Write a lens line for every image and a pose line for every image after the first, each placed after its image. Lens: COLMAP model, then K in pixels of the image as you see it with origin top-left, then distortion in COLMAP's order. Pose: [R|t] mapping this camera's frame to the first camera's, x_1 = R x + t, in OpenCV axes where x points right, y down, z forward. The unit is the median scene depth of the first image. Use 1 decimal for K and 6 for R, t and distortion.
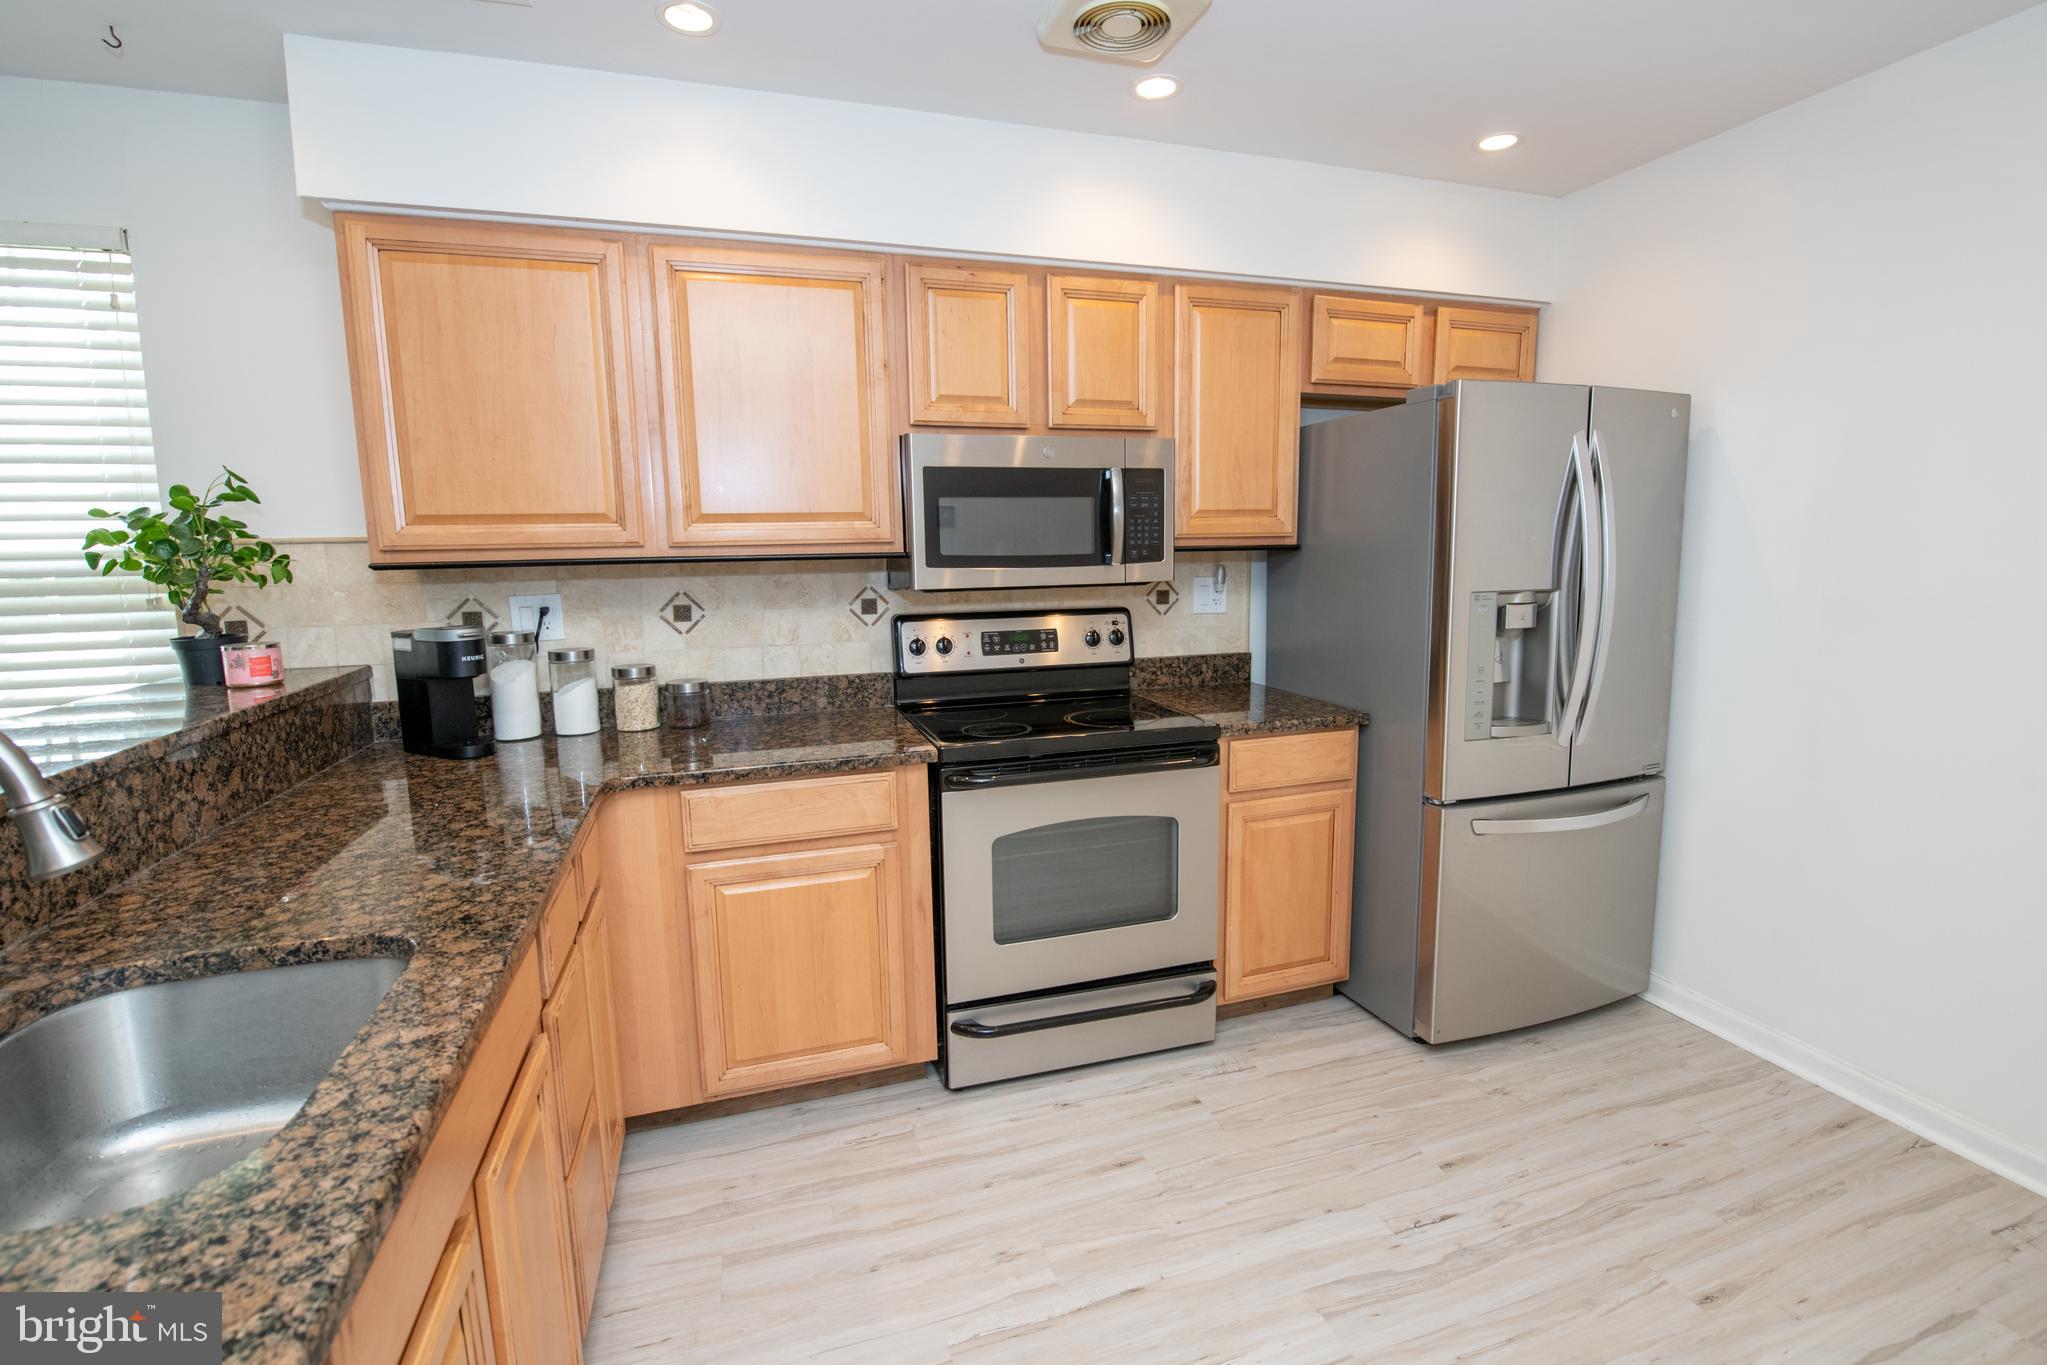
lens RADIAL K [[850.5, 0, 1022.2], [0, 850.5, 667.3], [0, 0, 1]] dist [-0.022026, -0.000191]
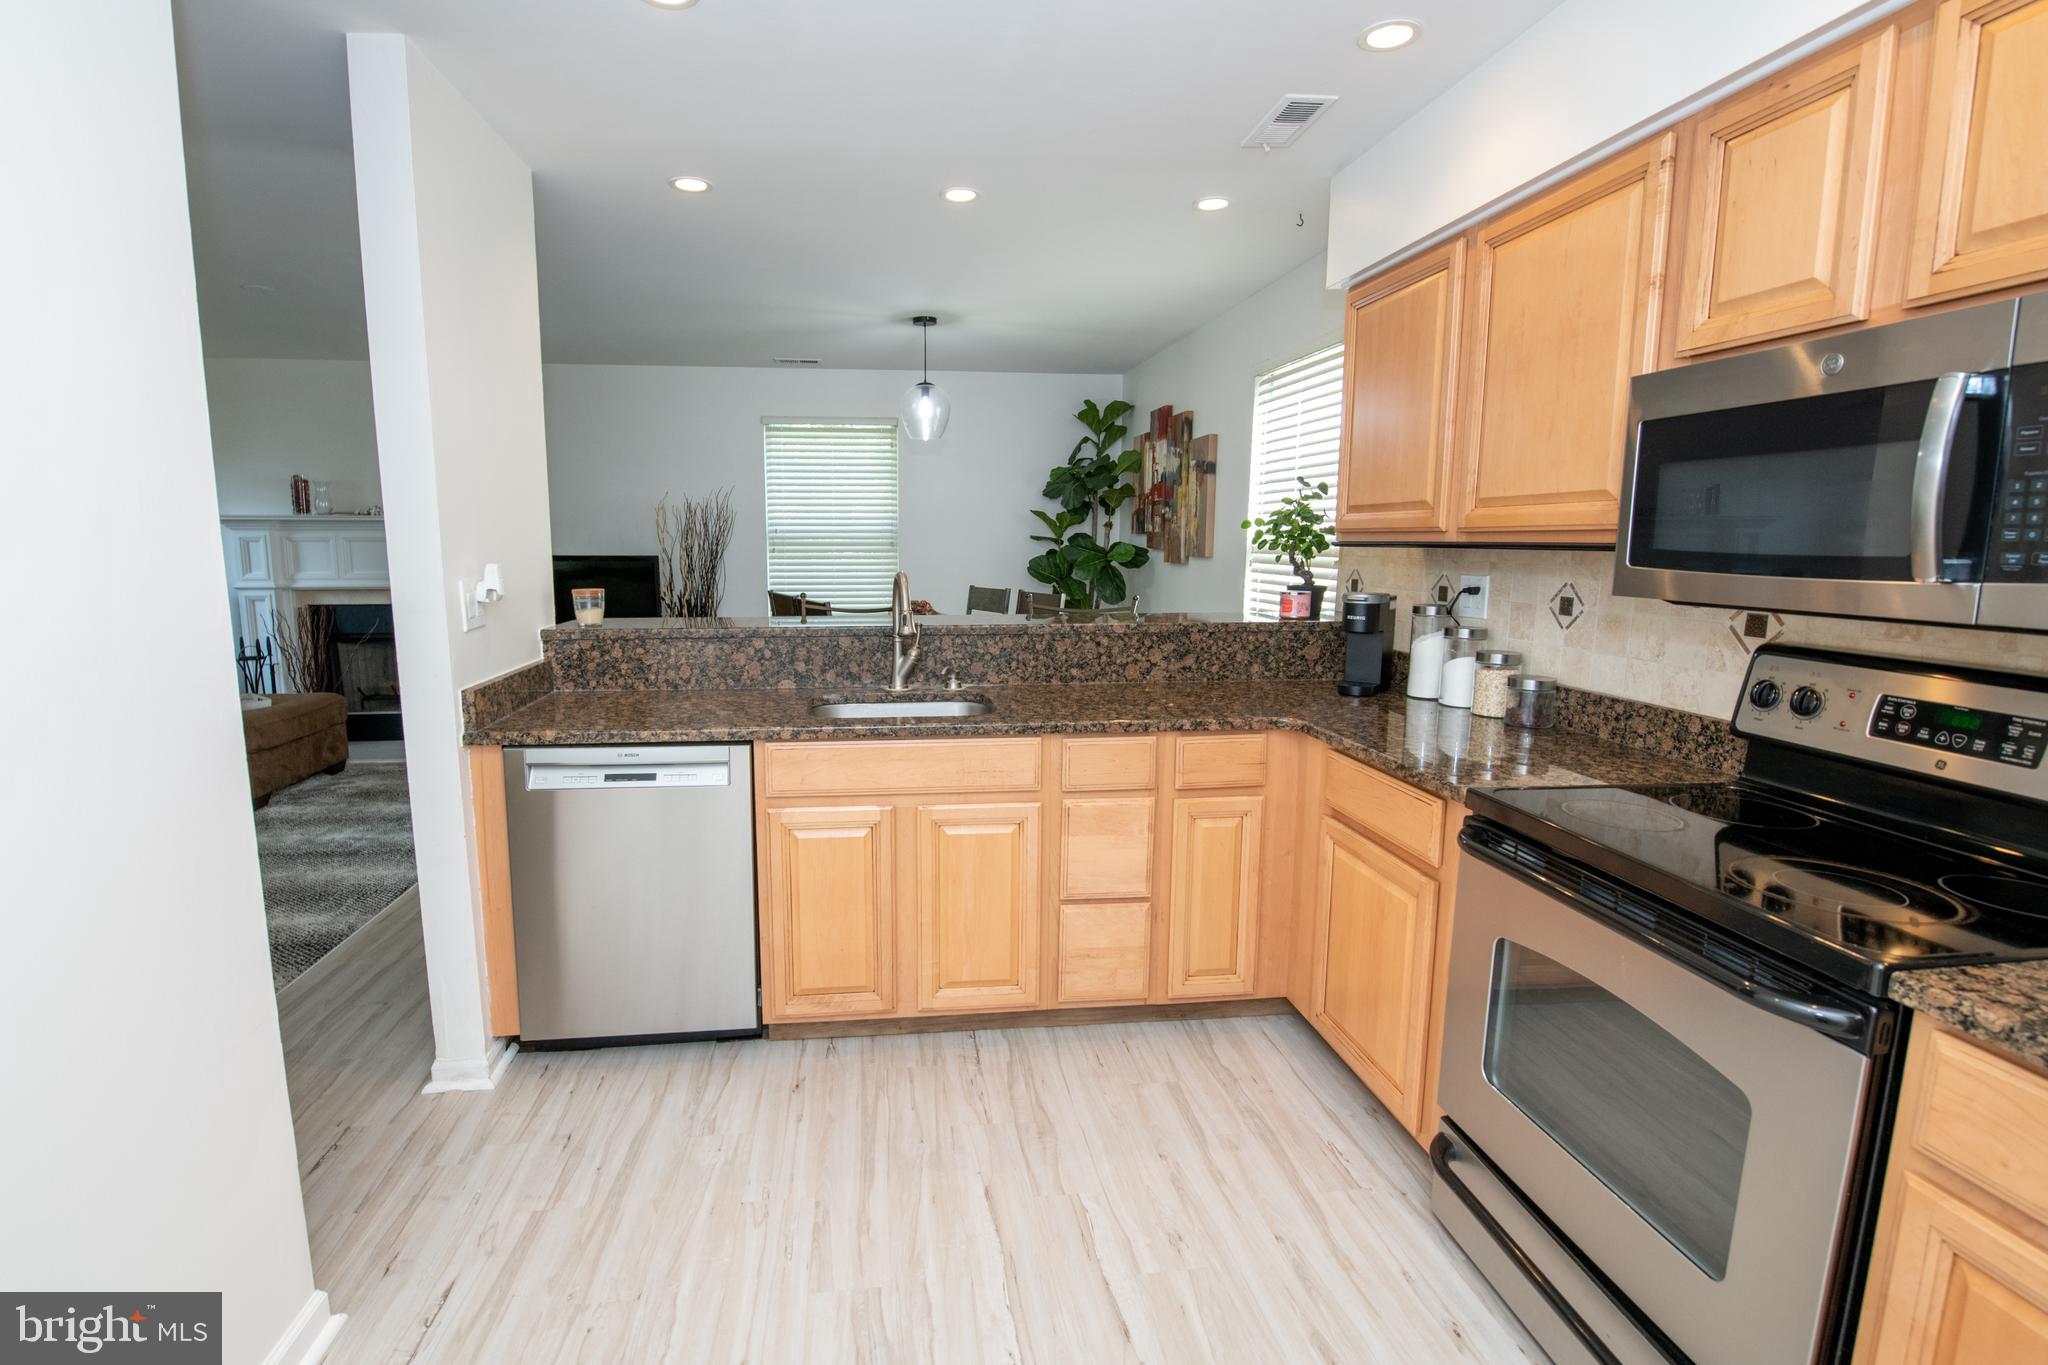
lens RADIAL K [[906.2, 0, 1021.0], [0, 906.2, 672.3], [0, 0, 1]] dist [-0.051759, 0.000095]
pose [[-0.136028, 0.157990, -0.978026, 0.607026], [-0.139587, 0.974298, 0.176802, -0.080227], [0.980822, 0.160569, -0.110479, 0.536358]]
